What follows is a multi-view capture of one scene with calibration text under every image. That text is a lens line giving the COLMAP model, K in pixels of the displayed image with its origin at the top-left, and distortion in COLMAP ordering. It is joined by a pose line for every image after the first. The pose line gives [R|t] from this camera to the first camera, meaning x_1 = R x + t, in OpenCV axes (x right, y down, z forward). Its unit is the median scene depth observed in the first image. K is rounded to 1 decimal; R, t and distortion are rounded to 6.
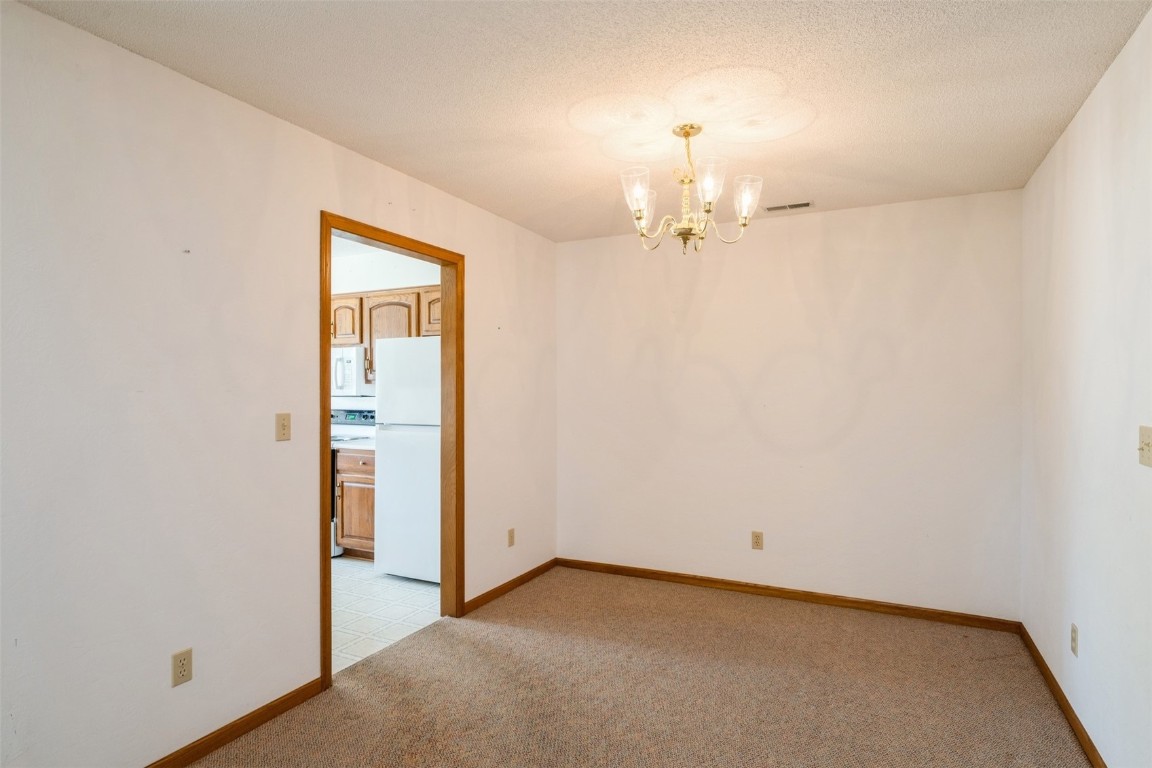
lens RADIAL K [[615.3, 0, 577.7], [0, 615.3, 391.2], [0, 0, 1]] dist [-0.000916, -0.000503]
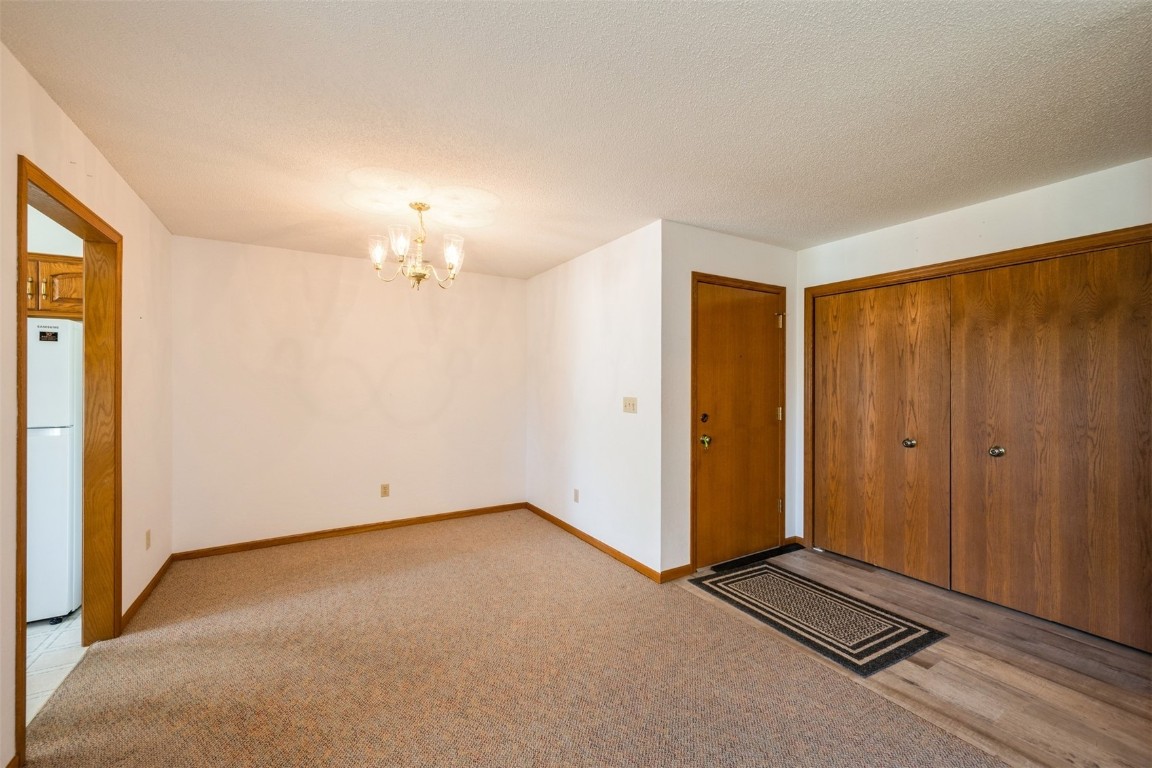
lens RADIAL K [[464.4, 0, 579.6], [0, 464.4, 385.0], [0, 0, 1]] dist [0.003725, 0.000210]
pose [[0.536316, -0.005003, 0.844002, -0.405166], [0.001816, 0.999987, 0.004774, -0.002823], [-0.844015, -0.001028, 0.536319, 0.062875]]
